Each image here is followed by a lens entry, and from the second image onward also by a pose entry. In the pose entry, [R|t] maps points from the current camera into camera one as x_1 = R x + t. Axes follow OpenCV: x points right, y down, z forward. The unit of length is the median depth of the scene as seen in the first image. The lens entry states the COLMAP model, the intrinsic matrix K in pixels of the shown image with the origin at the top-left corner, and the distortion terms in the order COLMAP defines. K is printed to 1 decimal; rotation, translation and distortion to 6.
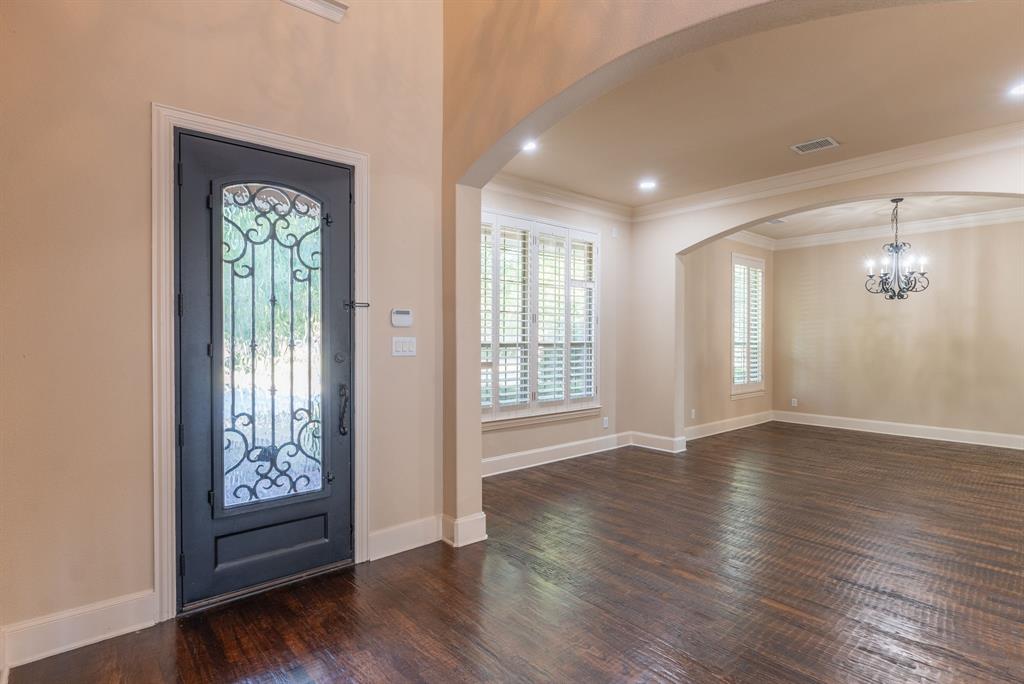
lens RADIAL K [[520.3, 0, 516.9], [0, 520.3, 340.9], [0, 0, 1]] dist [-0.011627, 0.000666]
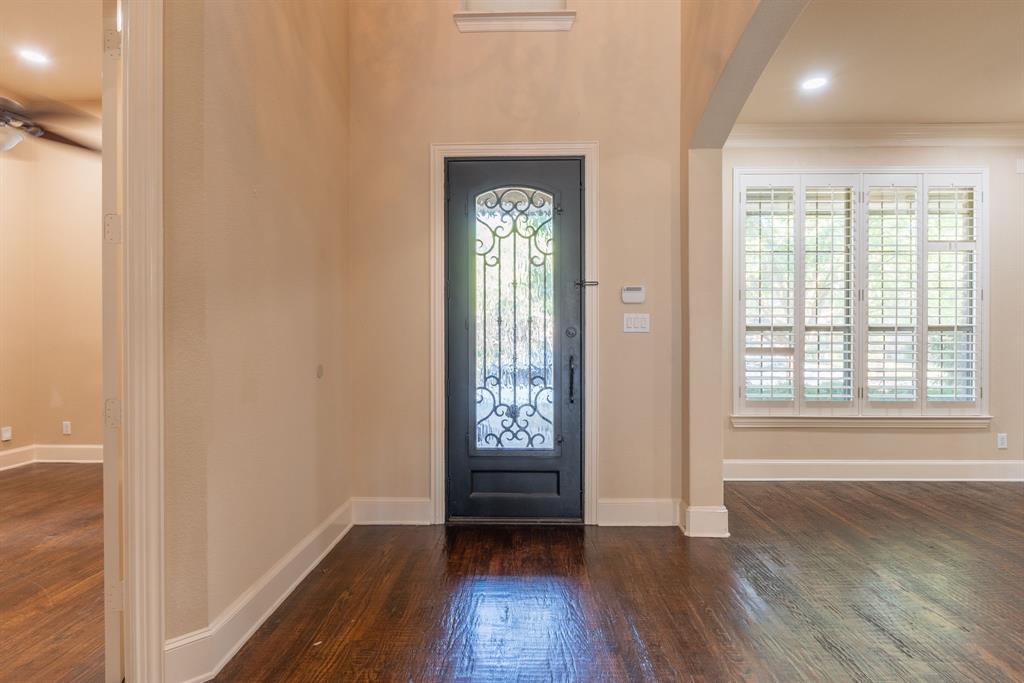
lens RADIAL K [[520.3, 0, 514.1], [0, 520.3, 335.4], [0, 0, 1]] dist [-0.011627, 0.000666]
pose [[0.741495, -0.000107, -0.670959, 0.181897], [-0.003627, 0.999985, -0.004167, 0.025505], [0.670949, 0.005523, 0.741483, 0.059366]]
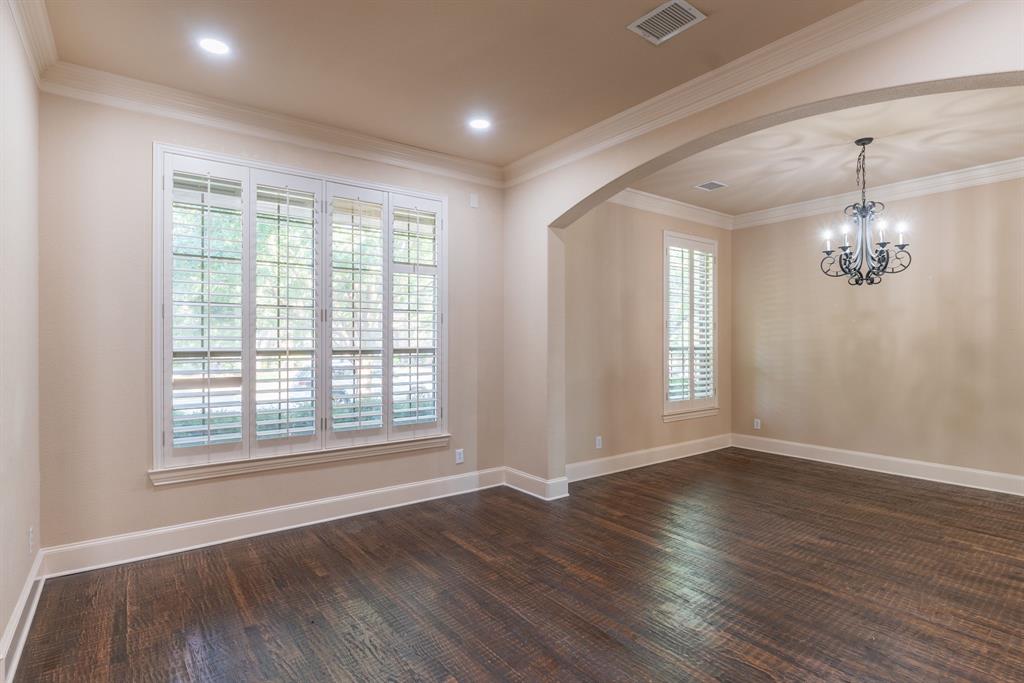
lens RADIAL K [[520.3, 0, 510.6], [0, 520.3, 338.8], [0, 0, 1]] dist [-0.011627, 0.000666]
pose [[0.997583, -0.003517, -0.069399, 0.361064], [0.002752, 0.999934, -0.011117, -0.001840], [0.069433, 0.010899, 0.997527, 0.324241]]
